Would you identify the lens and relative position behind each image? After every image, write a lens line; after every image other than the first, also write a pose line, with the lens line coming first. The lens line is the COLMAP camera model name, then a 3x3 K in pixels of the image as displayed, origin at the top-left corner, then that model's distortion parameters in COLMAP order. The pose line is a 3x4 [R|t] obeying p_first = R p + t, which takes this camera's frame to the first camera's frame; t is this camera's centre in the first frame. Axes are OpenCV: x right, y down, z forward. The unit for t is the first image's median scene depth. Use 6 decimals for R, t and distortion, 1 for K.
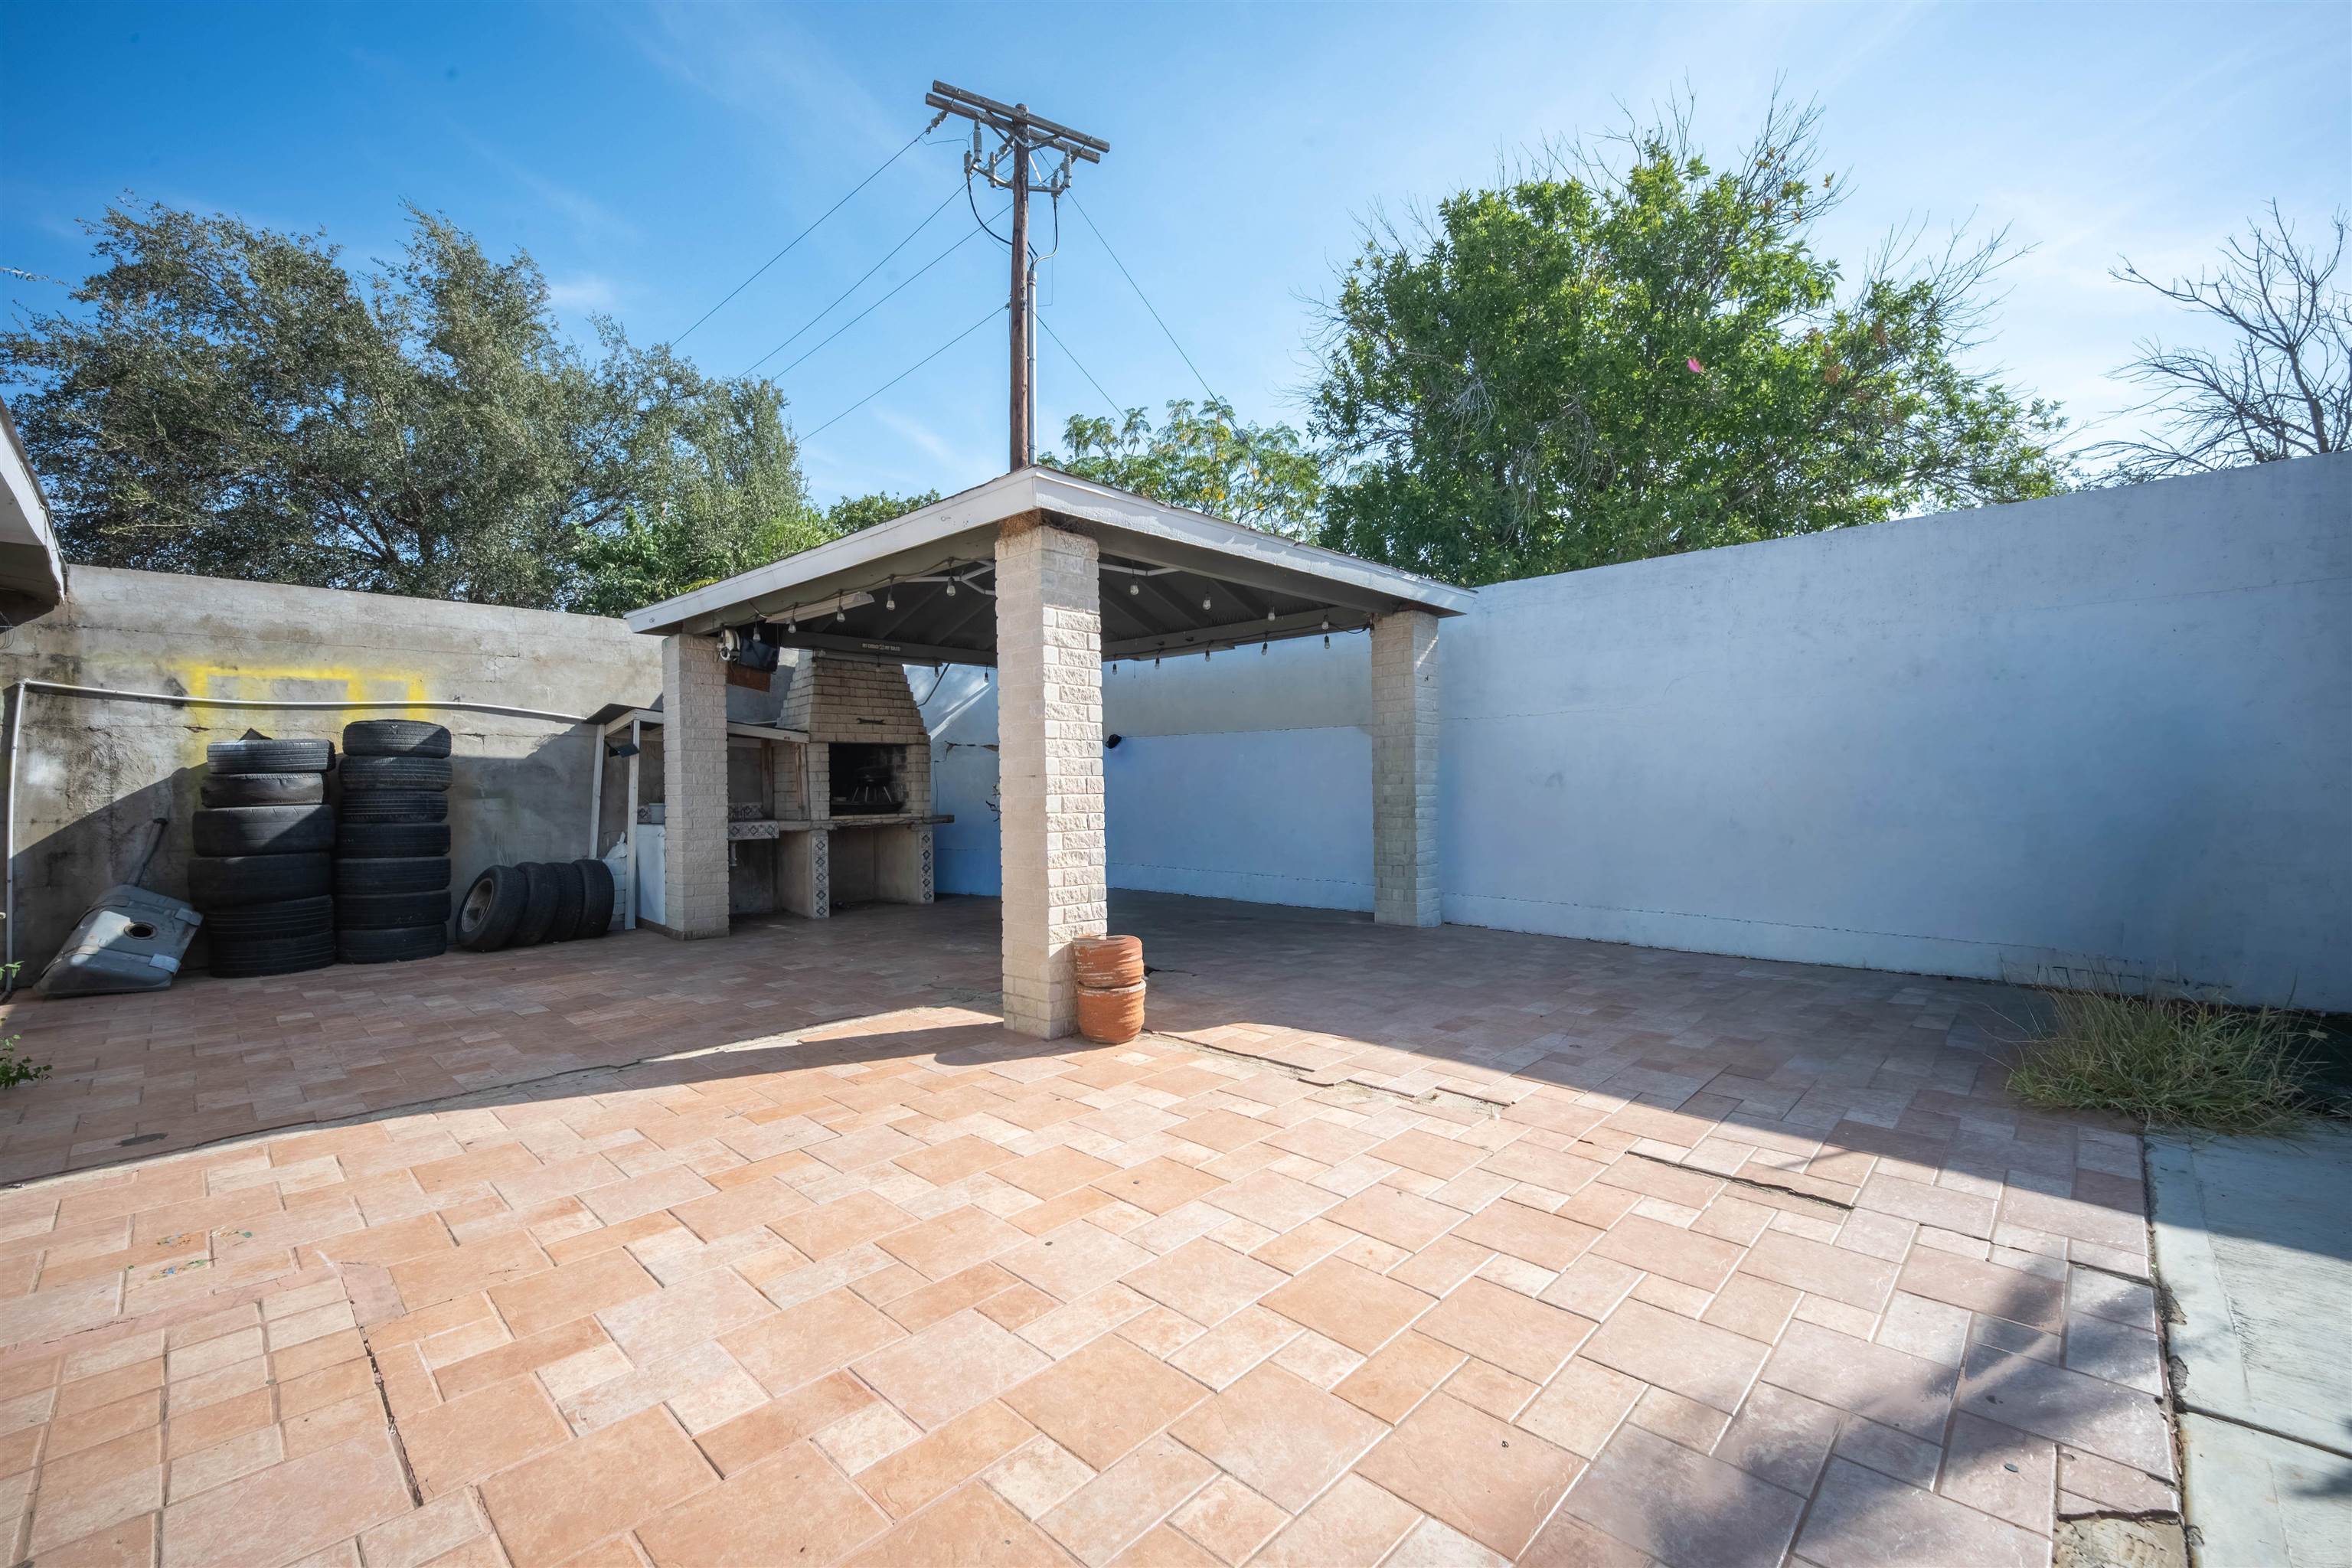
lens RADIAL K [[971.6, 0, 1176.0], [0, 971.6, 784.0], [0, 0, 1]] dist [0.001600, -0.010559]
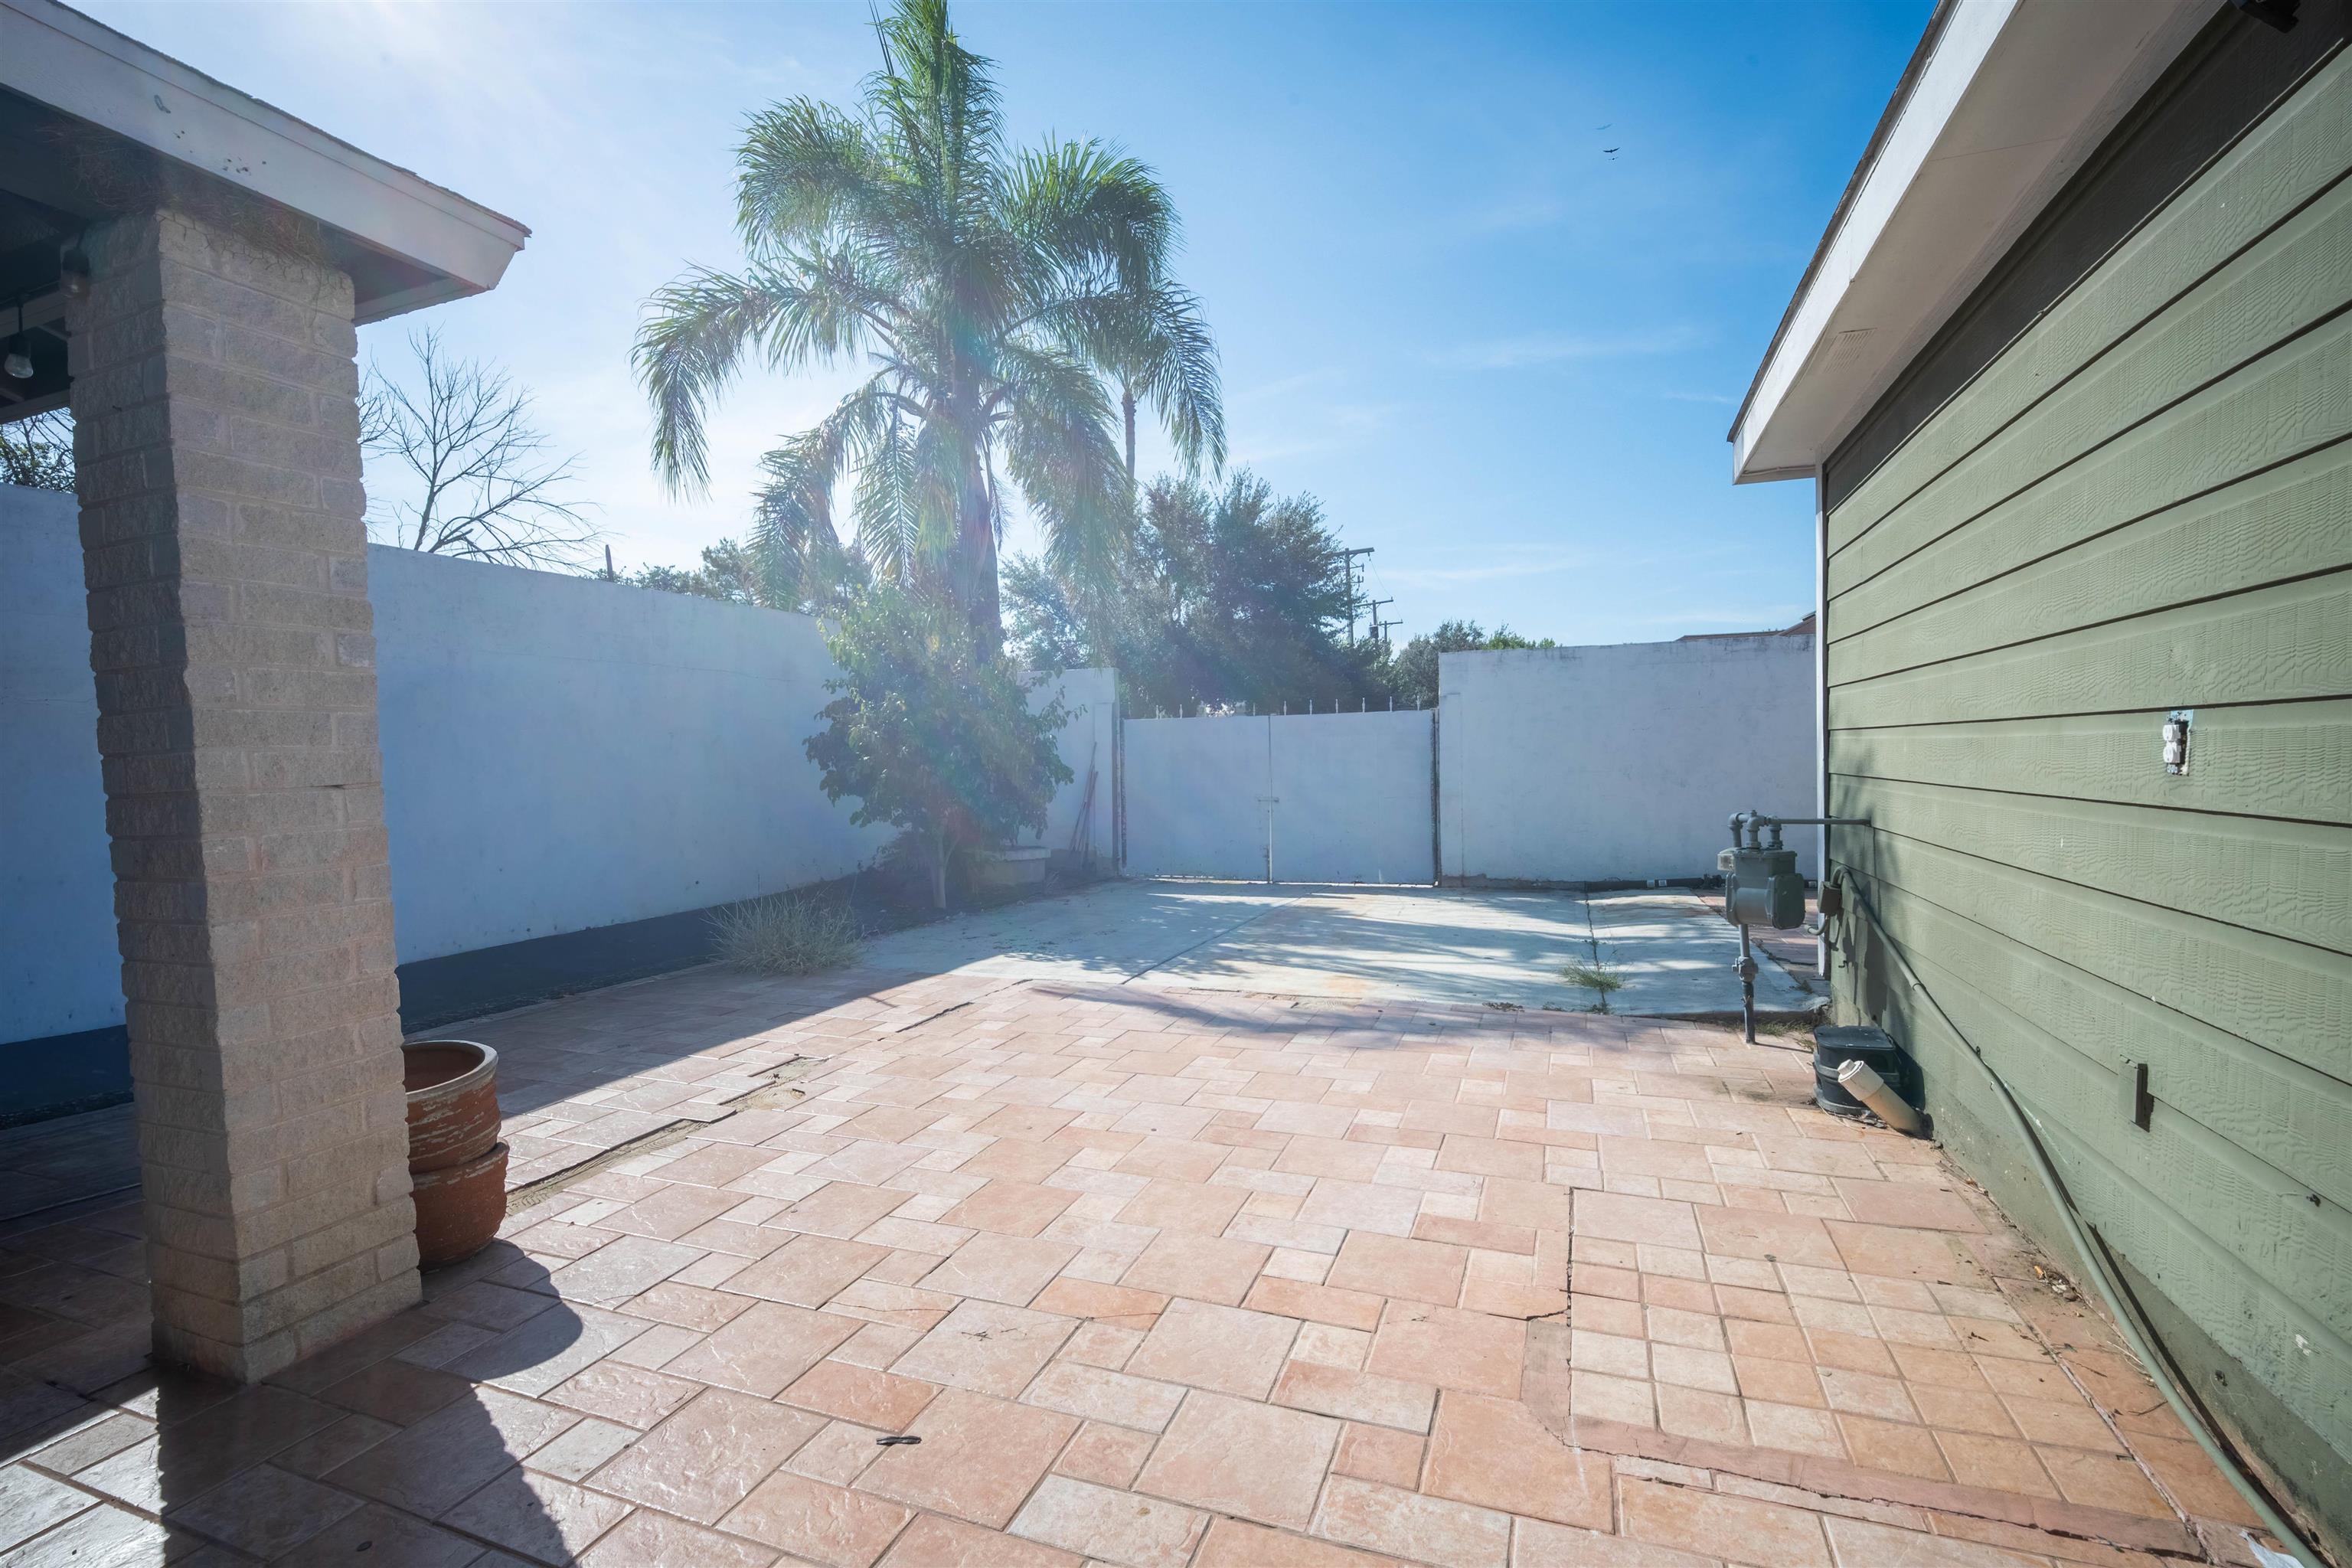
lens RADIAL K [[963.1, 0, 1173.6], [0, 963.1, 789.5], [0, 0, 1]] dist [0.000194, -0.000692]
pose [[-0.361271, -0.007131, 0.932434, -1.253155], [0.041115, 0.998876, 0.023570, -0.011247], [-0.931554, 0.046852, -0.360572, 1.325009]]
